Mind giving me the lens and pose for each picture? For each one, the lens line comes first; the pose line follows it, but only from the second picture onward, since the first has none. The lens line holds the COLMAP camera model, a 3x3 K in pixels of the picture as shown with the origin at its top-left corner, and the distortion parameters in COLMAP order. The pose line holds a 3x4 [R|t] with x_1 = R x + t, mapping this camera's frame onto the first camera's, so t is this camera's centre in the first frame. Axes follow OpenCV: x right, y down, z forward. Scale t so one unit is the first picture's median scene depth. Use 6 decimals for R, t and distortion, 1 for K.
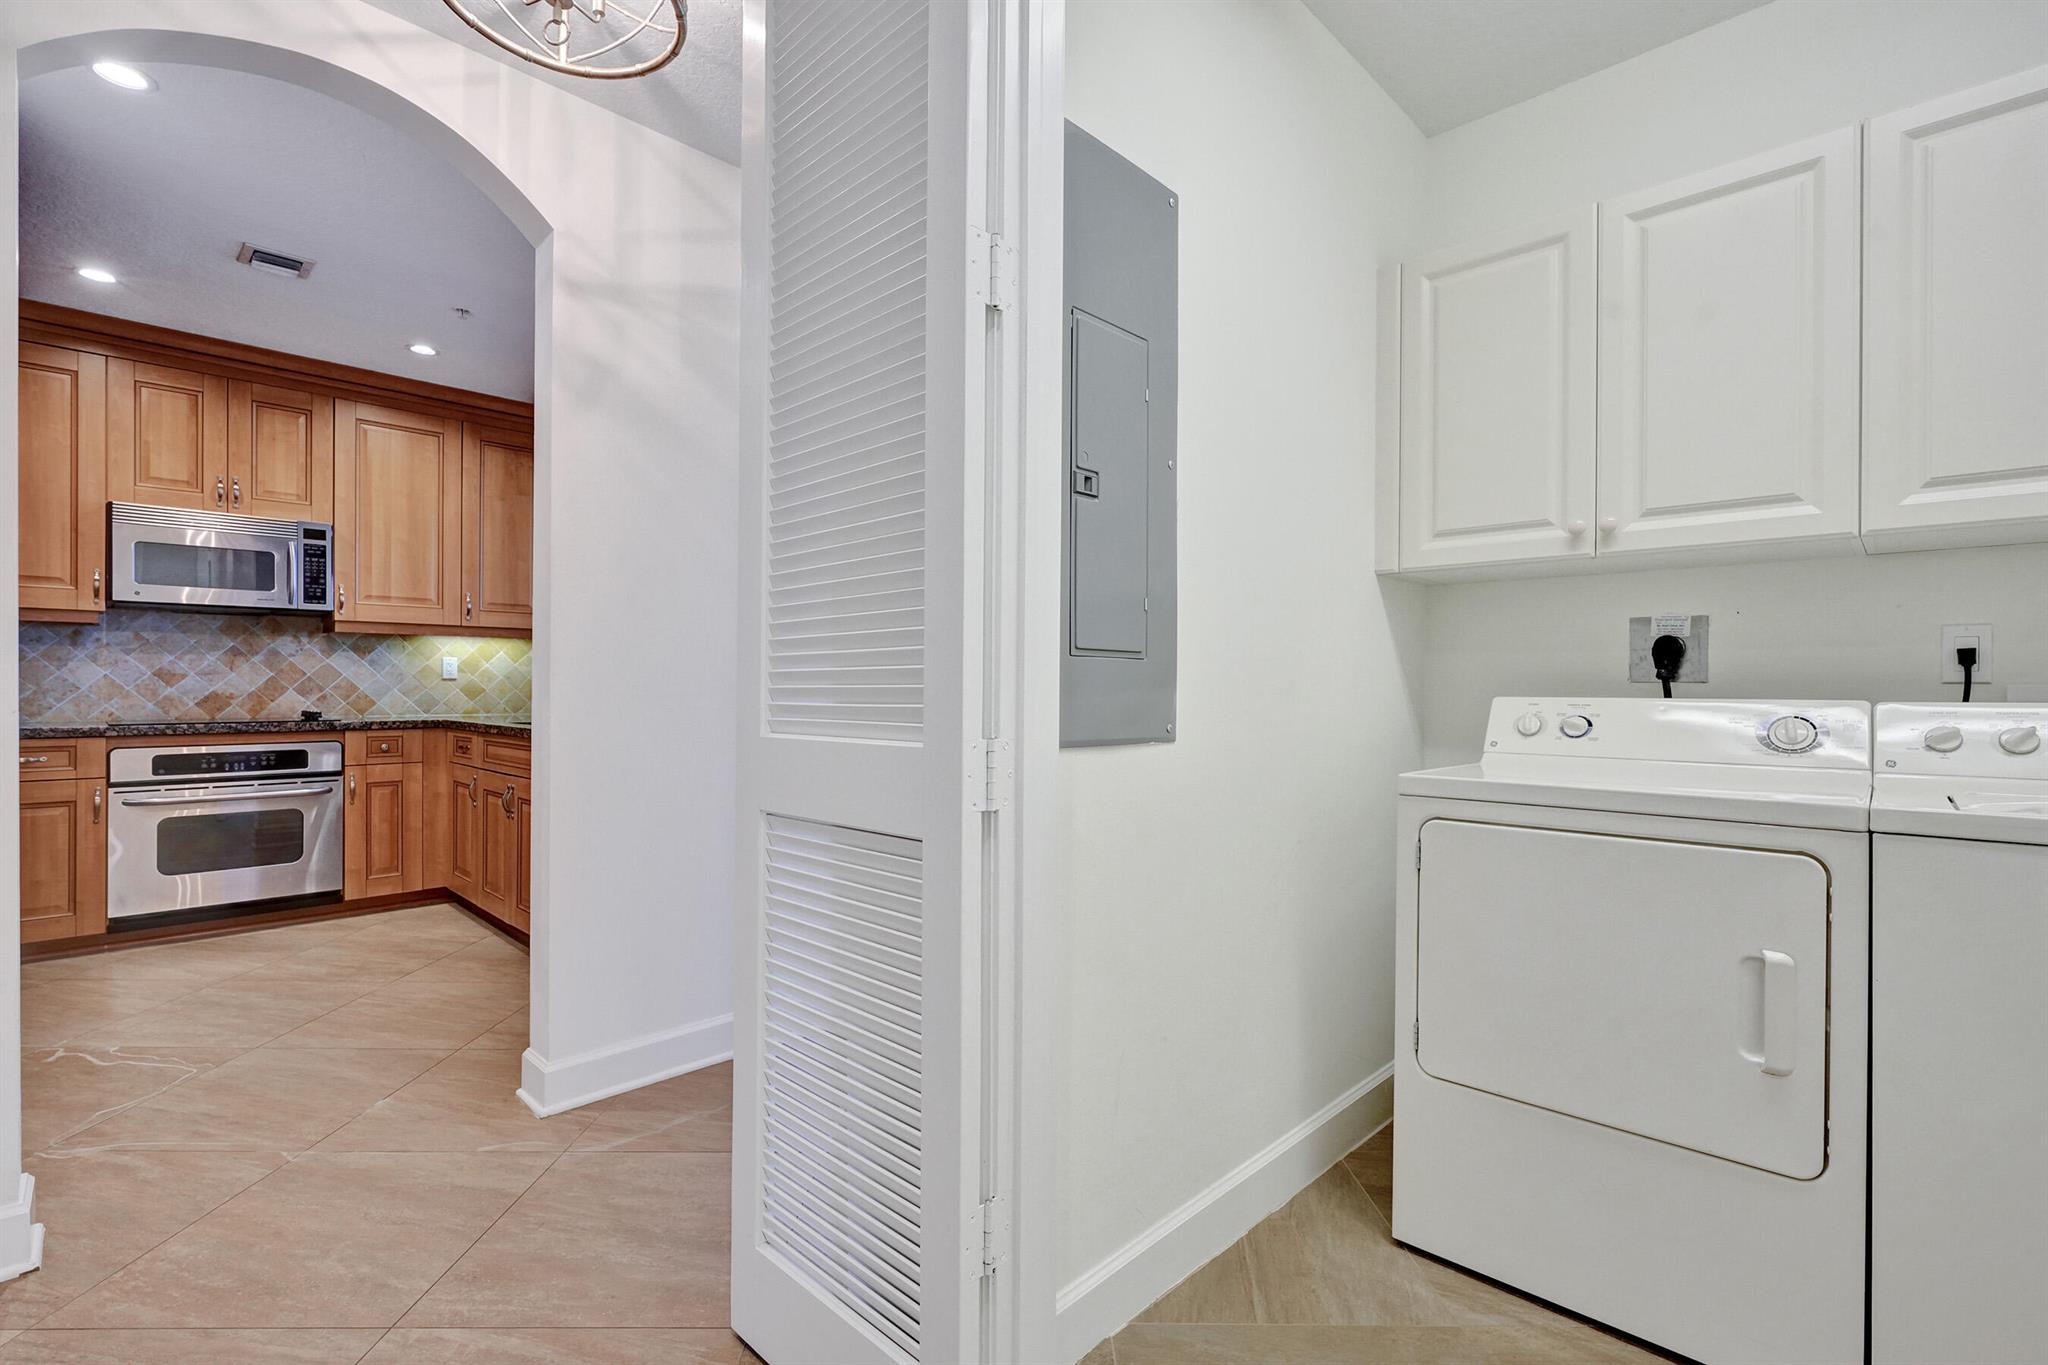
lens RADIAL K [[930.4, 0, 1025.2], [0, 930.4, 678.2], [0, 0, 1]] dist [-0.005115, 0.003653]
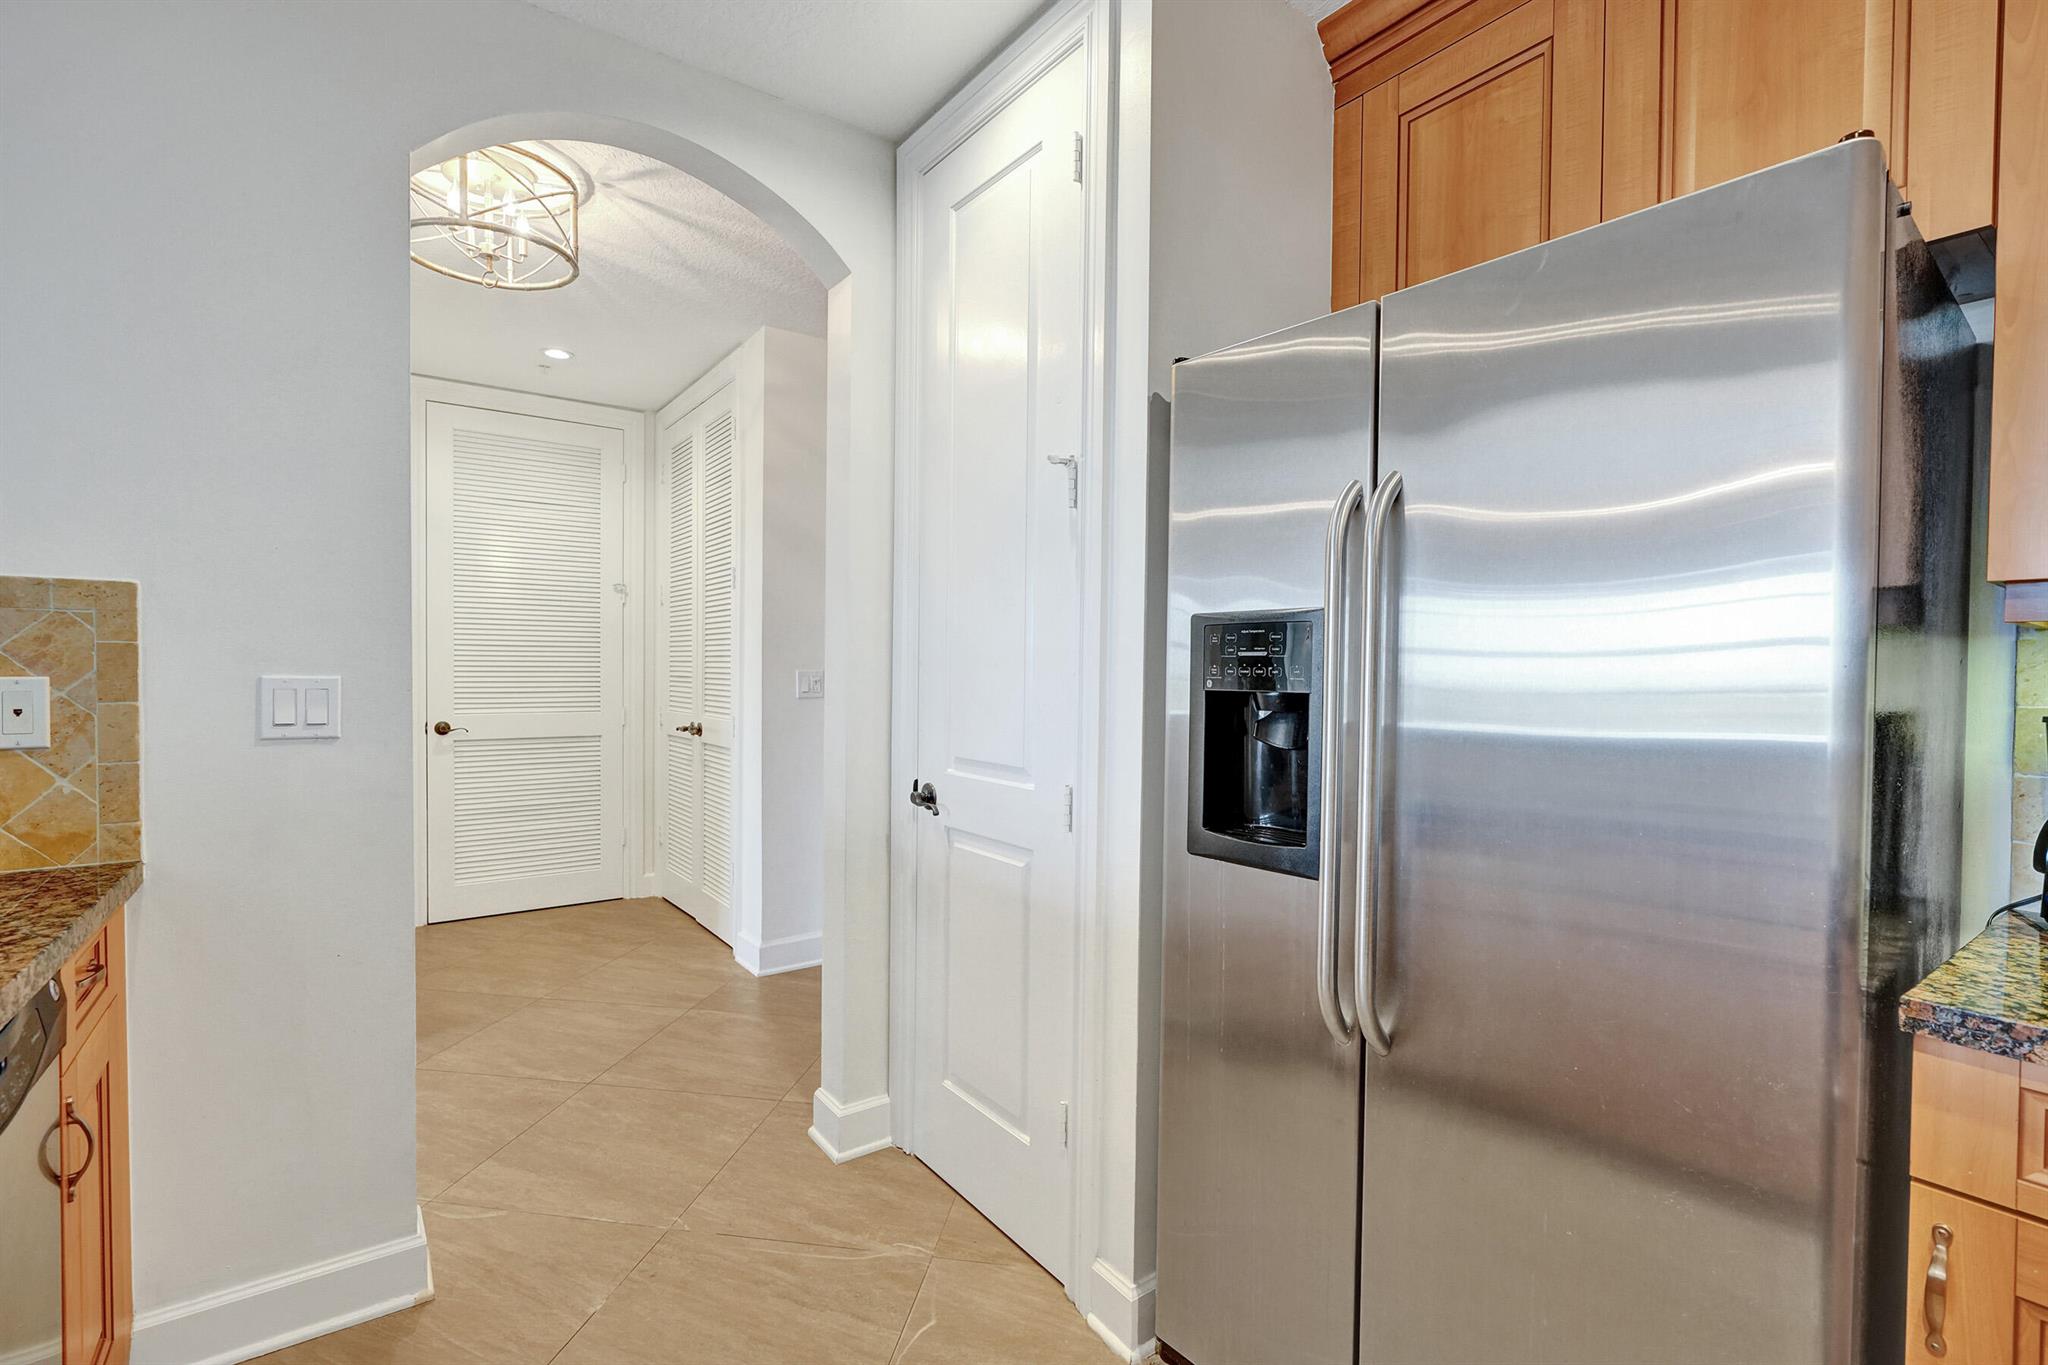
lens RADIAL K [[930.4, 0, 1010.6], [0, 930.4, 684.9], [0, 0, 1]] dist [-0.005115, 0.003653]
pose [[-0.984431, -0.015494, 0.175088, -1.354449], [-0.011066, 0.999595, 0.026236, -0.085804], [-0.175423, 0.023890, -0.984203, 1.973980]]
